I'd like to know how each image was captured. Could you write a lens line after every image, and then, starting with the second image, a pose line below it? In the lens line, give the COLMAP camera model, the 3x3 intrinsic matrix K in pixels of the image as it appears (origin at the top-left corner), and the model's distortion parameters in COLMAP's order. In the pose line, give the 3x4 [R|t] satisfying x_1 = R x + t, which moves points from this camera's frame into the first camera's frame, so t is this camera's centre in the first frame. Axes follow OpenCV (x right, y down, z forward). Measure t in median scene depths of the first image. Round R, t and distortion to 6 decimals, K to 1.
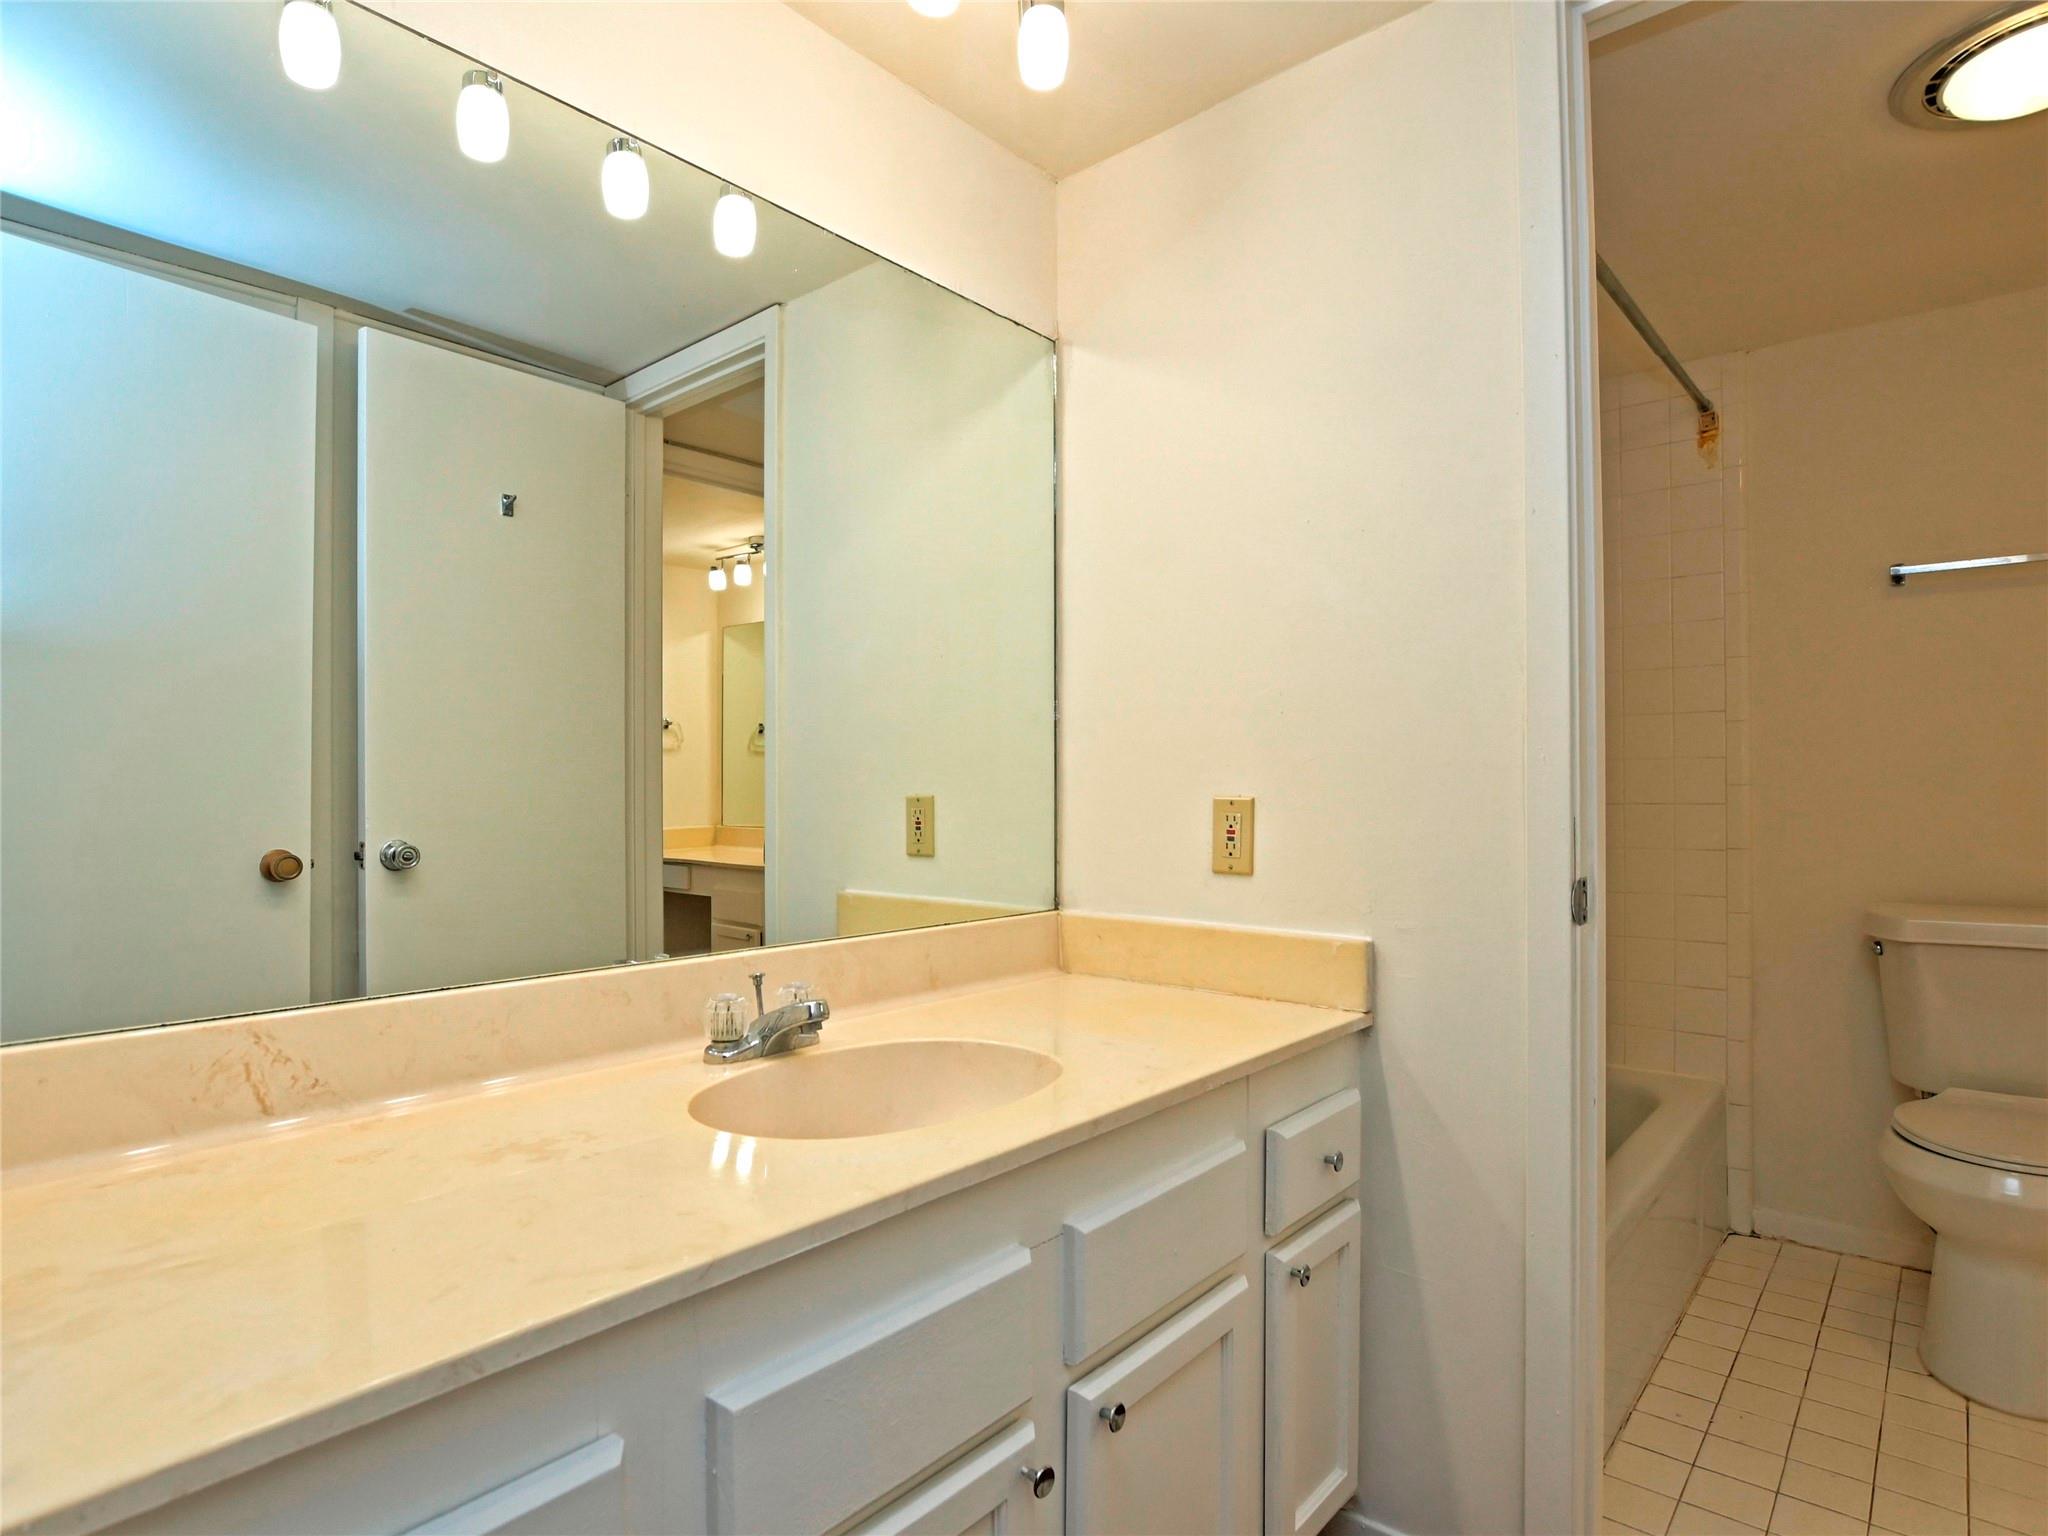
lens RADIAL K [[1075.6, 0, 1028.3], [0, 1075.6, 786.2], [0, 0, 1]] dist [-0.033713, 0.006119]
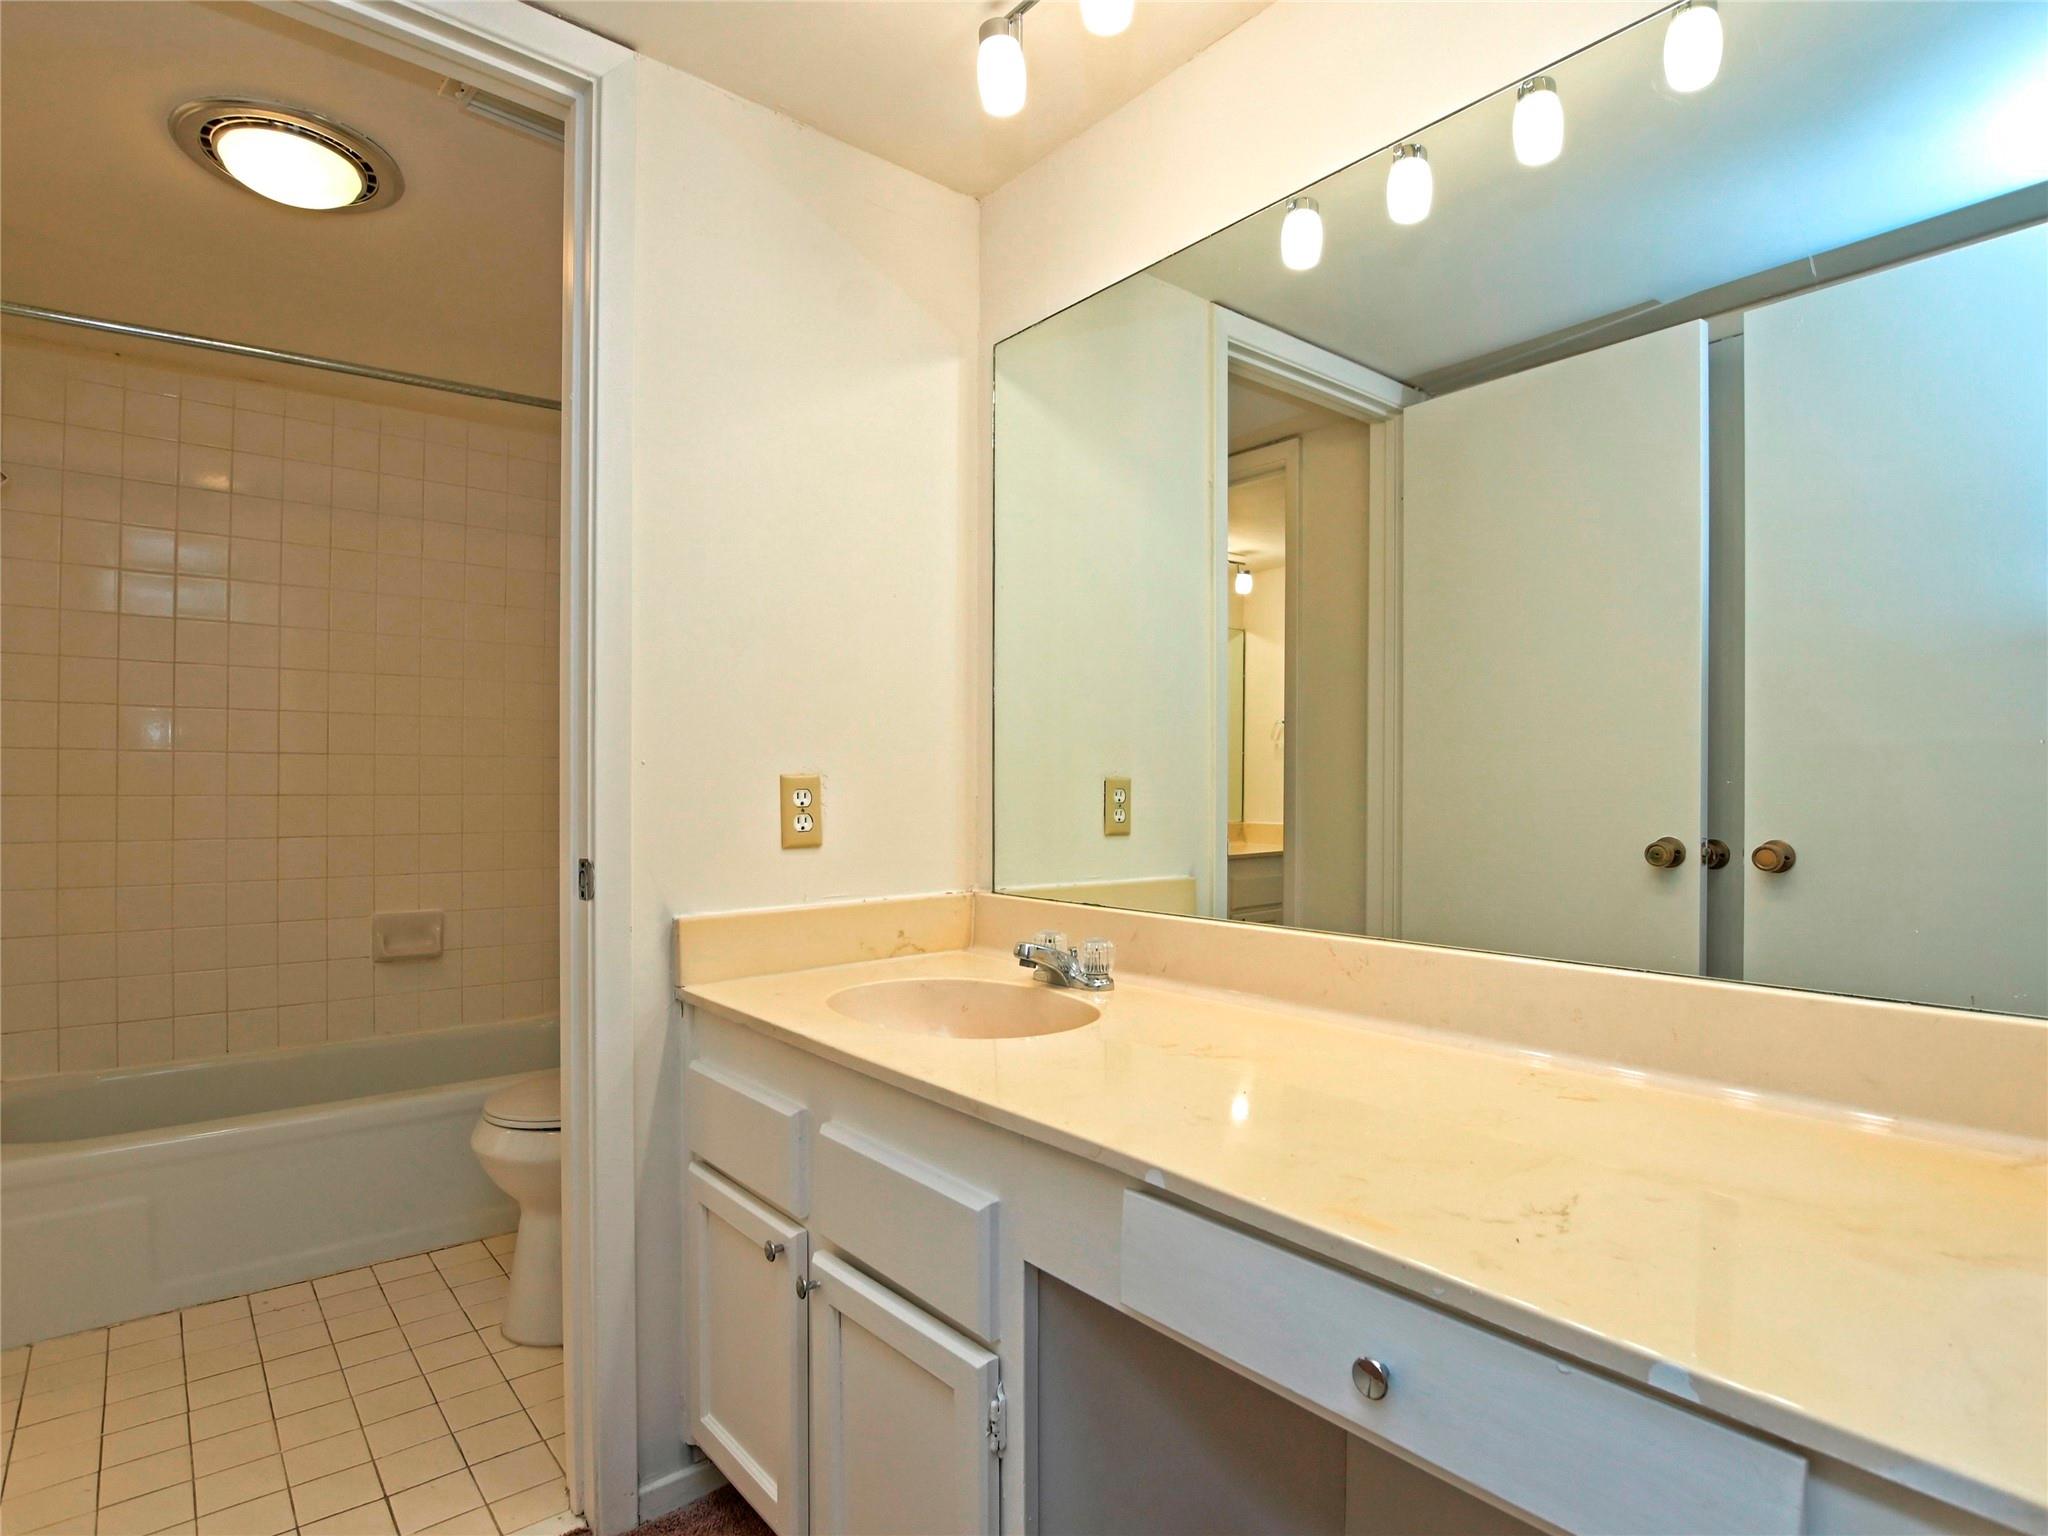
lens RADIAL K [[1075.6, 0, 1028.3], [0, 1075.6, 786.2], [0, 0, 1]] dist [-0.033713, 0.006119]
pose [[-0.155504, 0.013950, -0.987737, 0.850752], [0.009666, 0.999874, 0.012599, 0.004335], [0.987788, -0.007588, -0.155620, 0.990369]]
